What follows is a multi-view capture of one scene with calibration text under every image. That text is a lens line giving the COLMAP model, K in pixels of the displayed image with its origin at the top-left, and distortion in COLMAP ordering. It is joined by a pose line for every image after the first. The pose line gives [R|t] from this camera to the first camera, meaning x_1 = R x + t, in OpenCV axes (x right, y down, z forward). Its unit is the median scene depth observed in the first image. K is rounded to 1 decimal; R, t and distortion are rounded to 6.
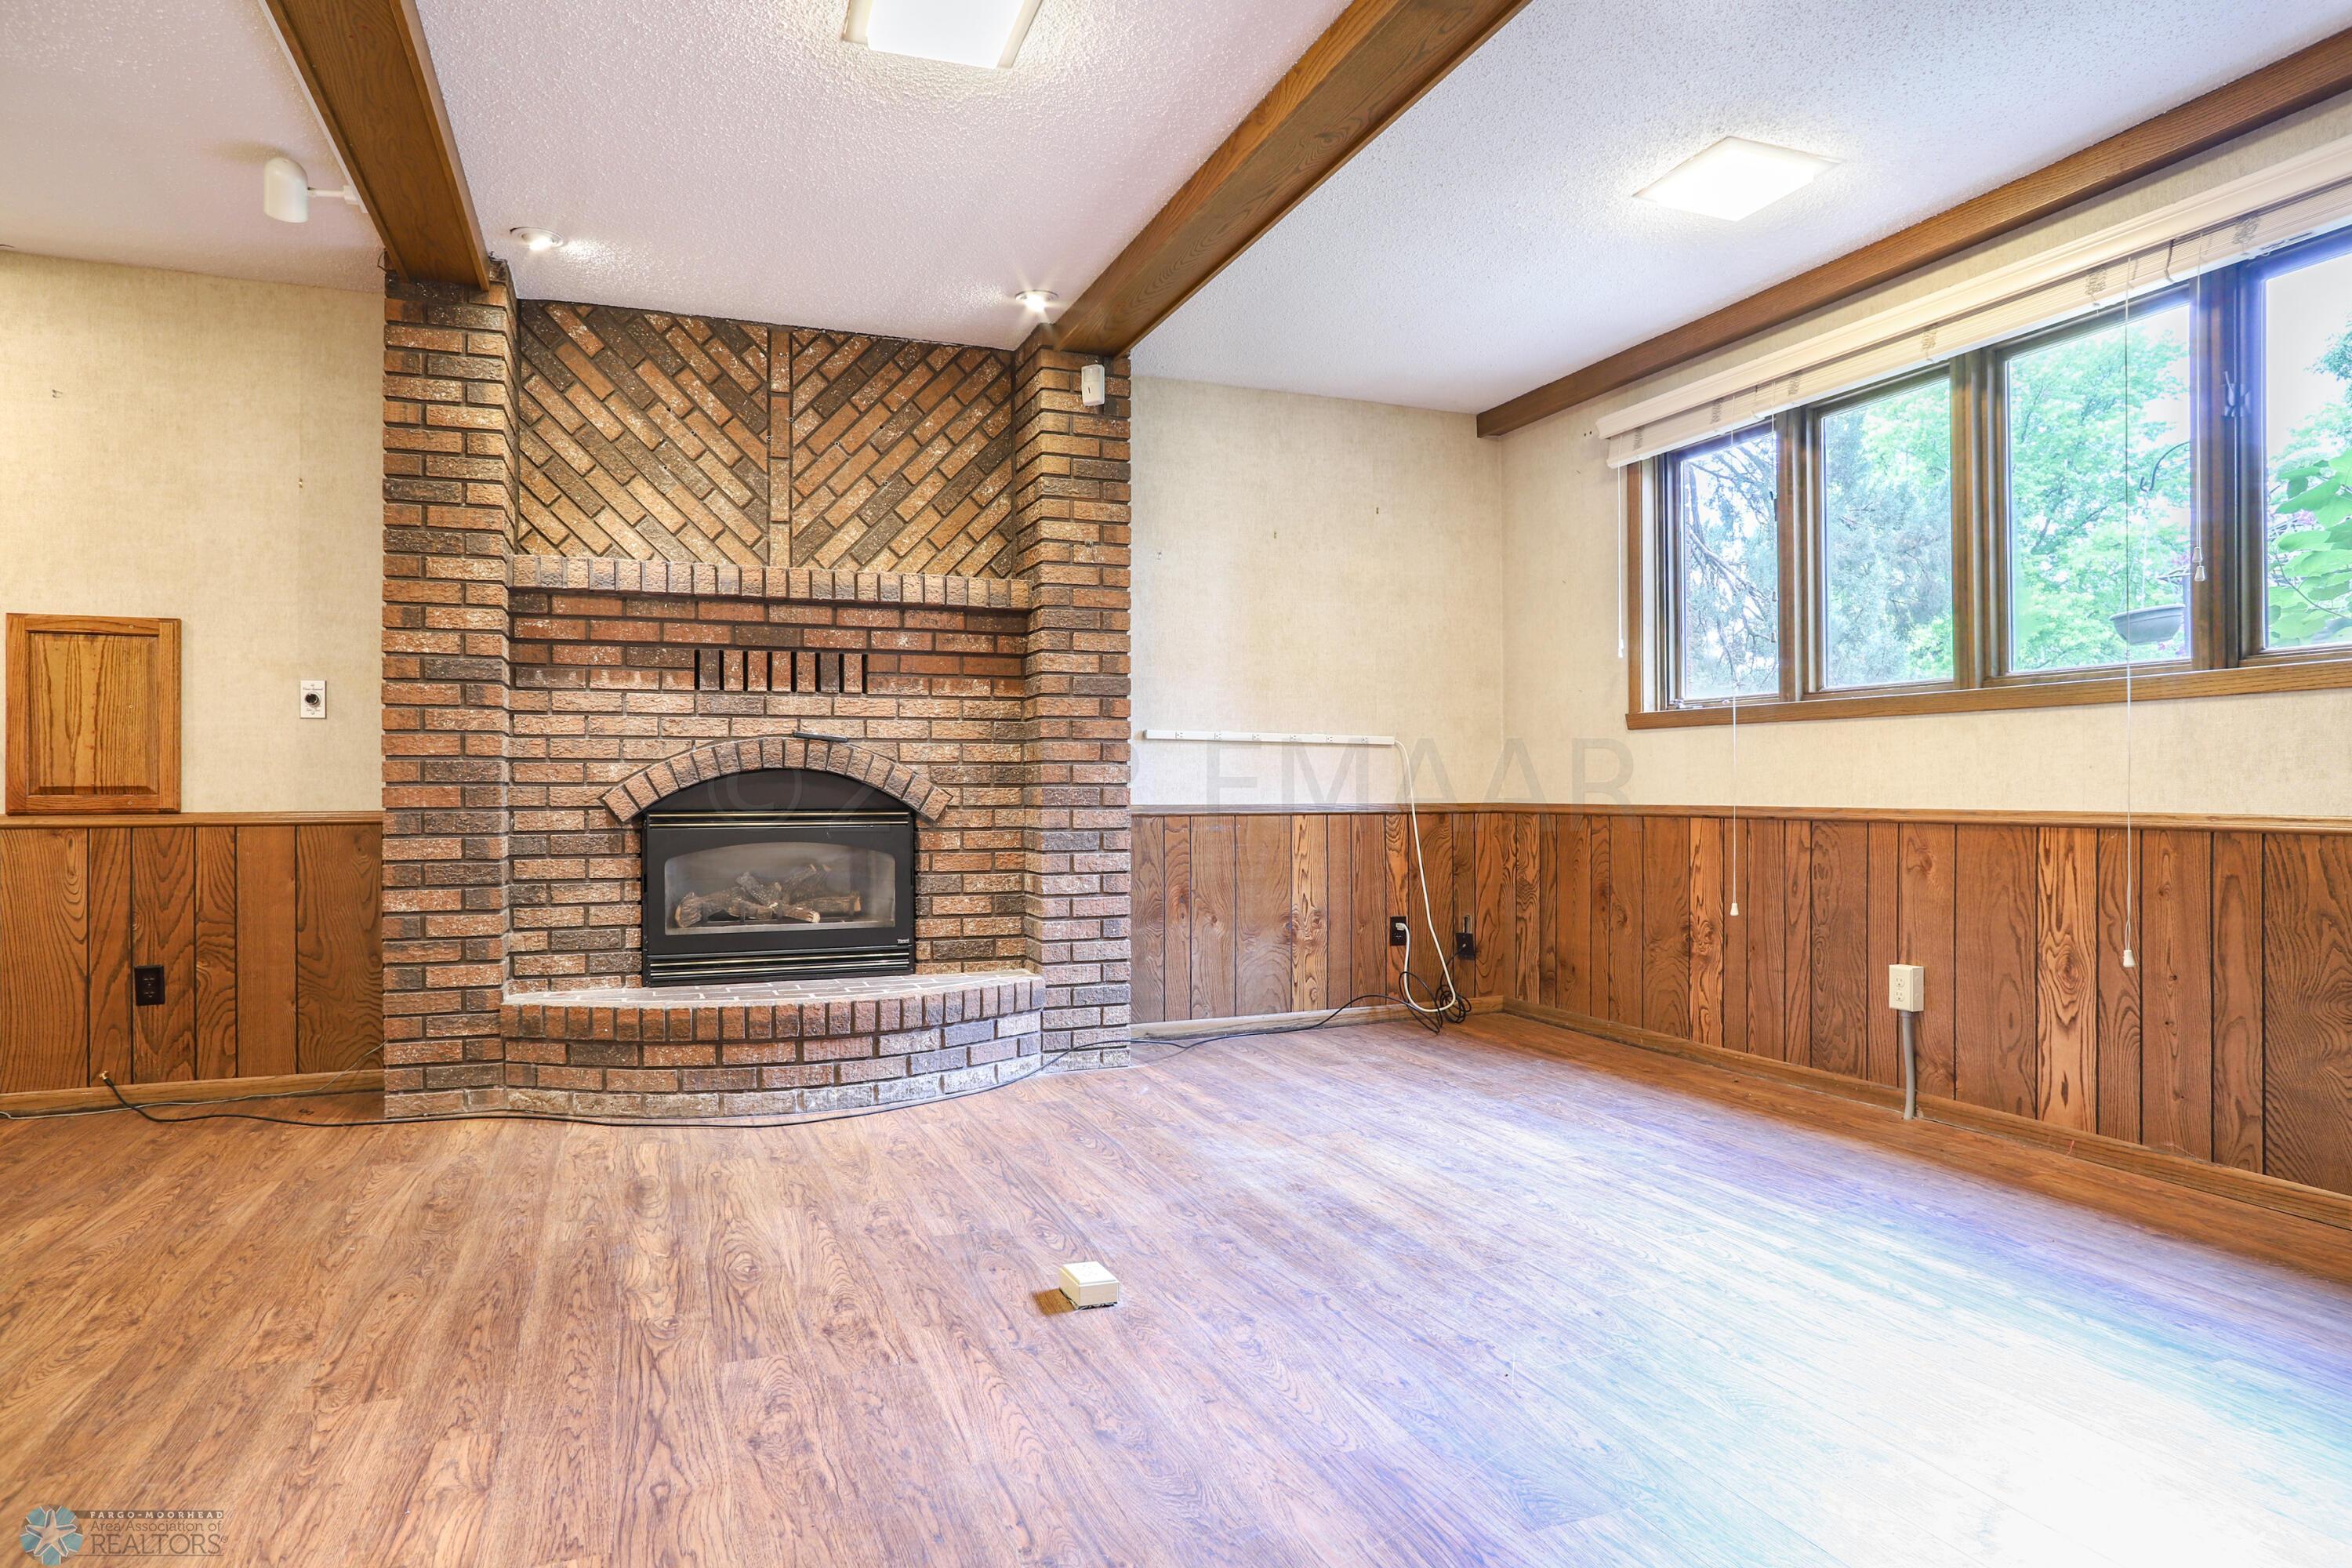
lens RADIAL K [[1382.6, 0, 1179.6], [0, 1382.6, 779.0], [0, 0, 1]] dist [-0.051218, 0.017429]
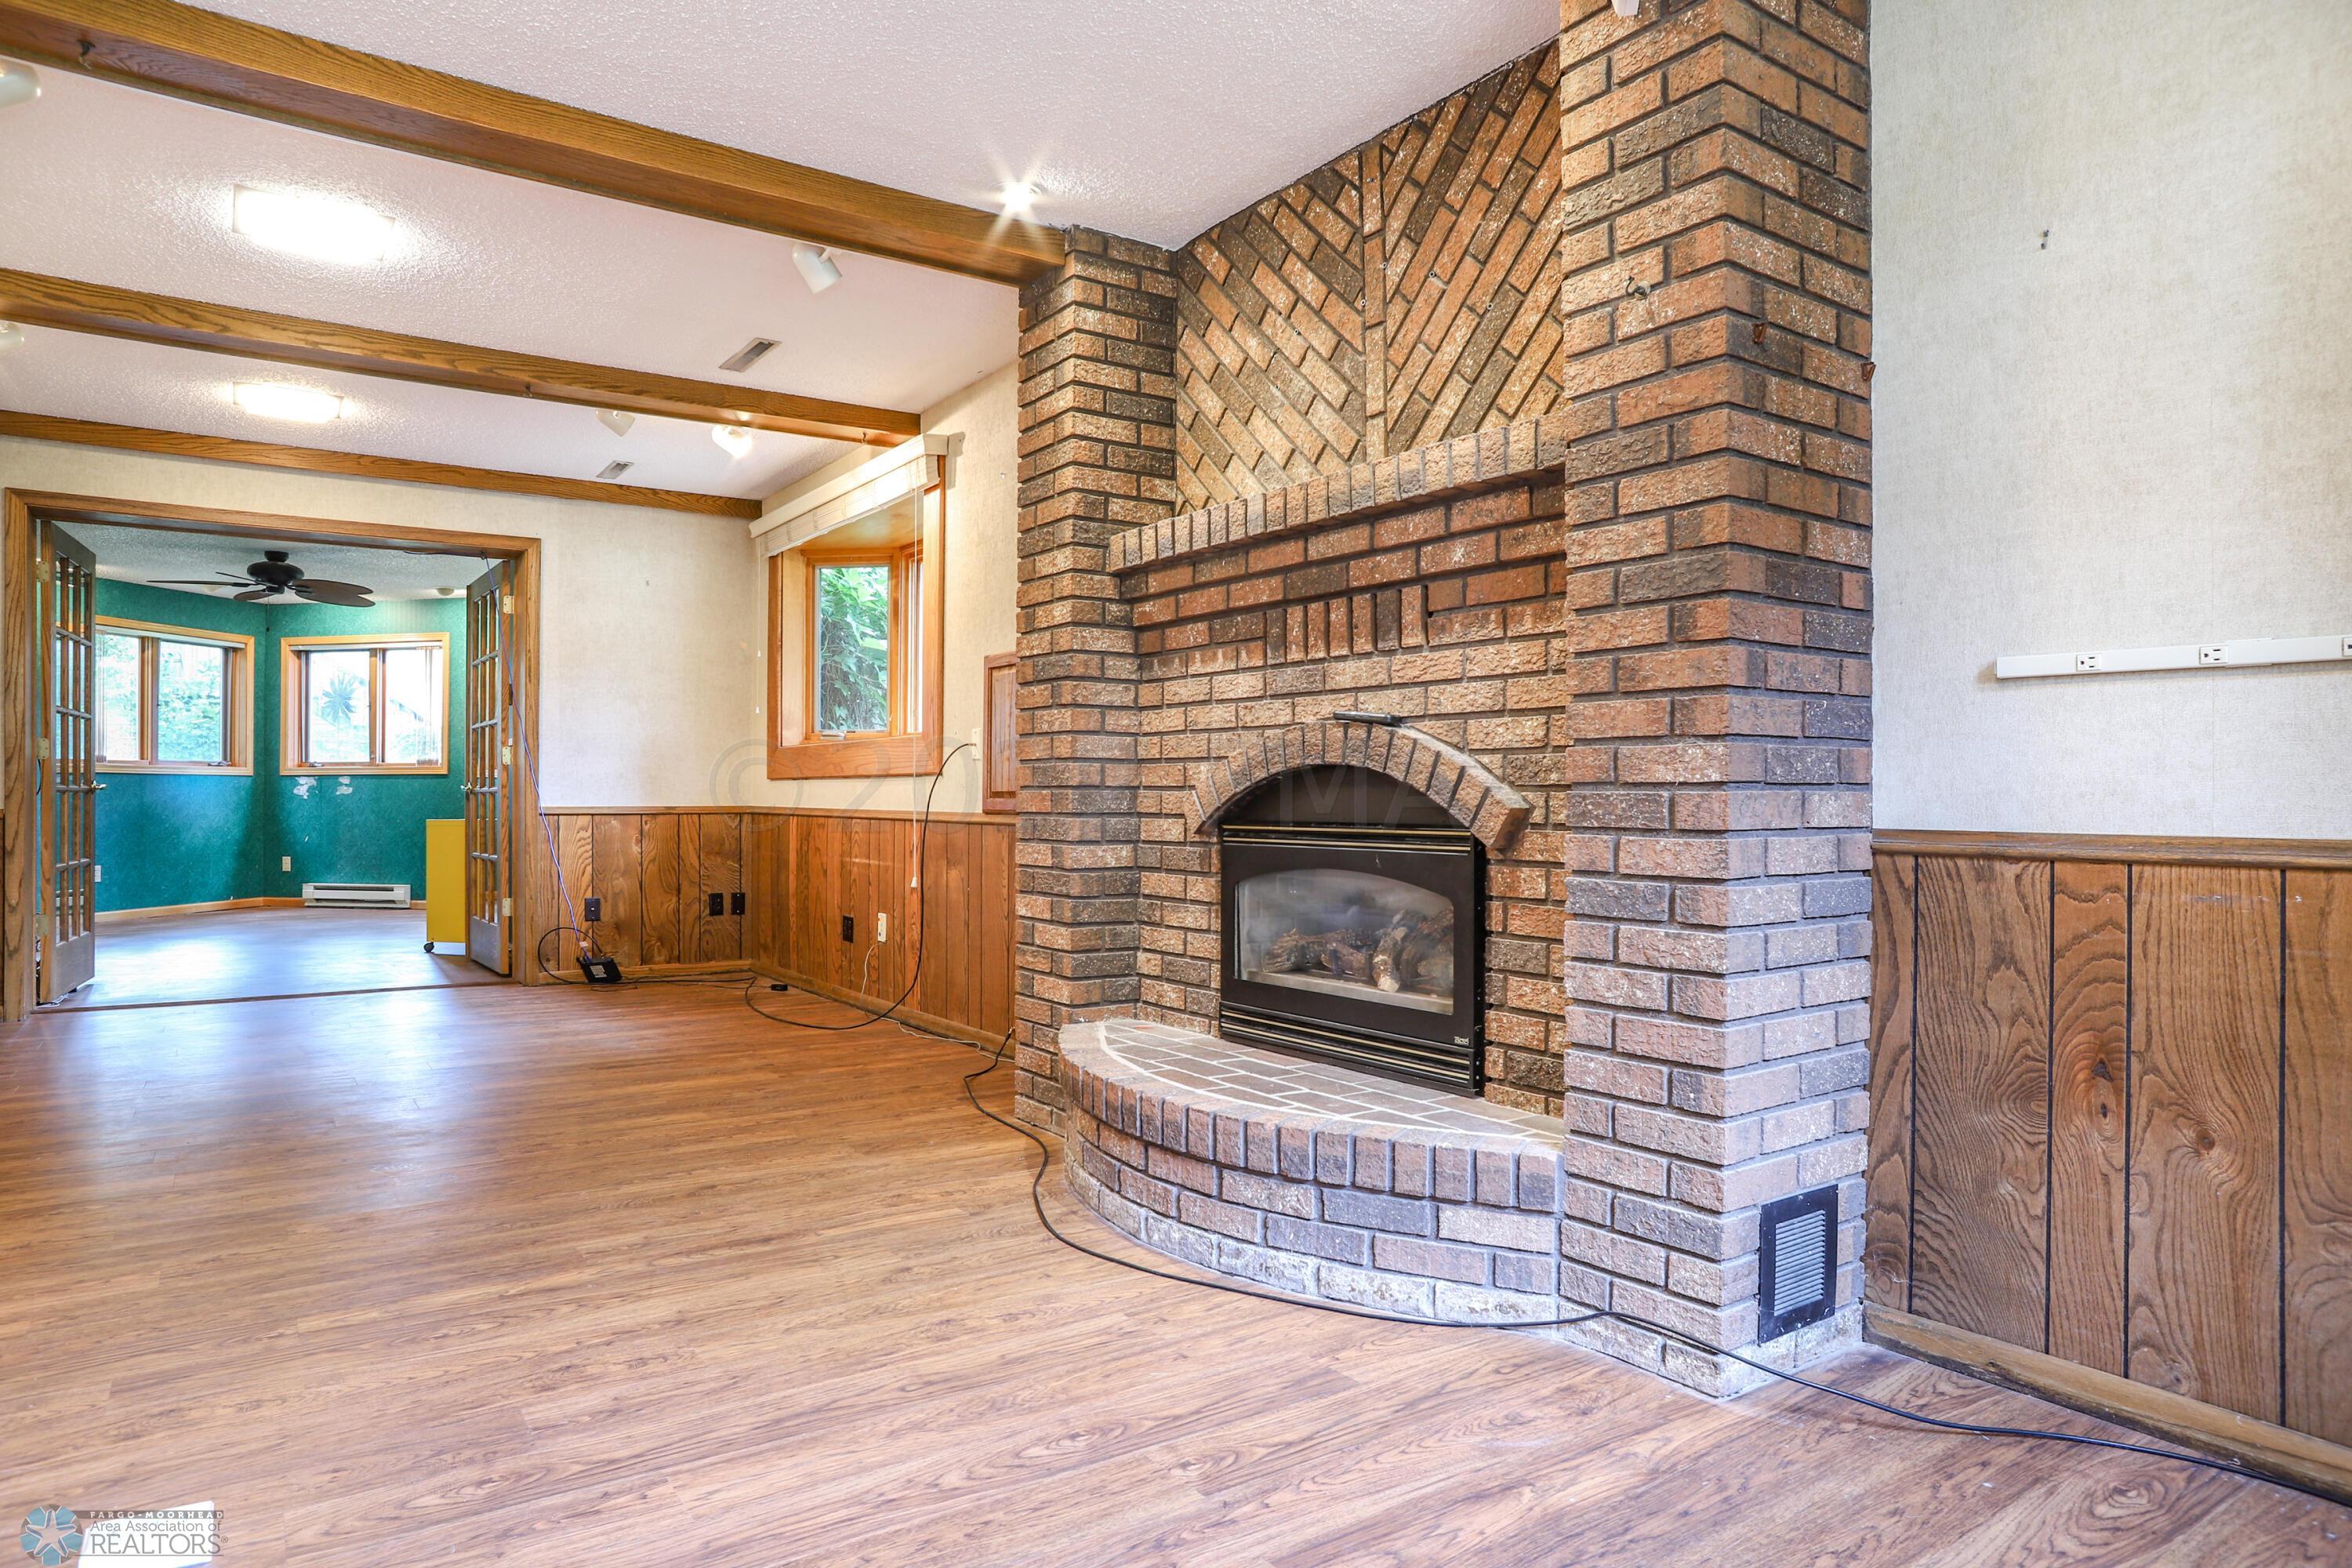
lens RADIAL K [[1382.6, 0, 1179.2], [0, 1382.6, 793.3], [0, 0, 1]] dist [-0.051218, 0.017429]
pose [[0.223202, -0.000524, -0.974772, 0.389060], [0.002749, 0.999996, 0.000091, 0.006708], [0.974768, -0.002700, 0.223202, 0.773392]]
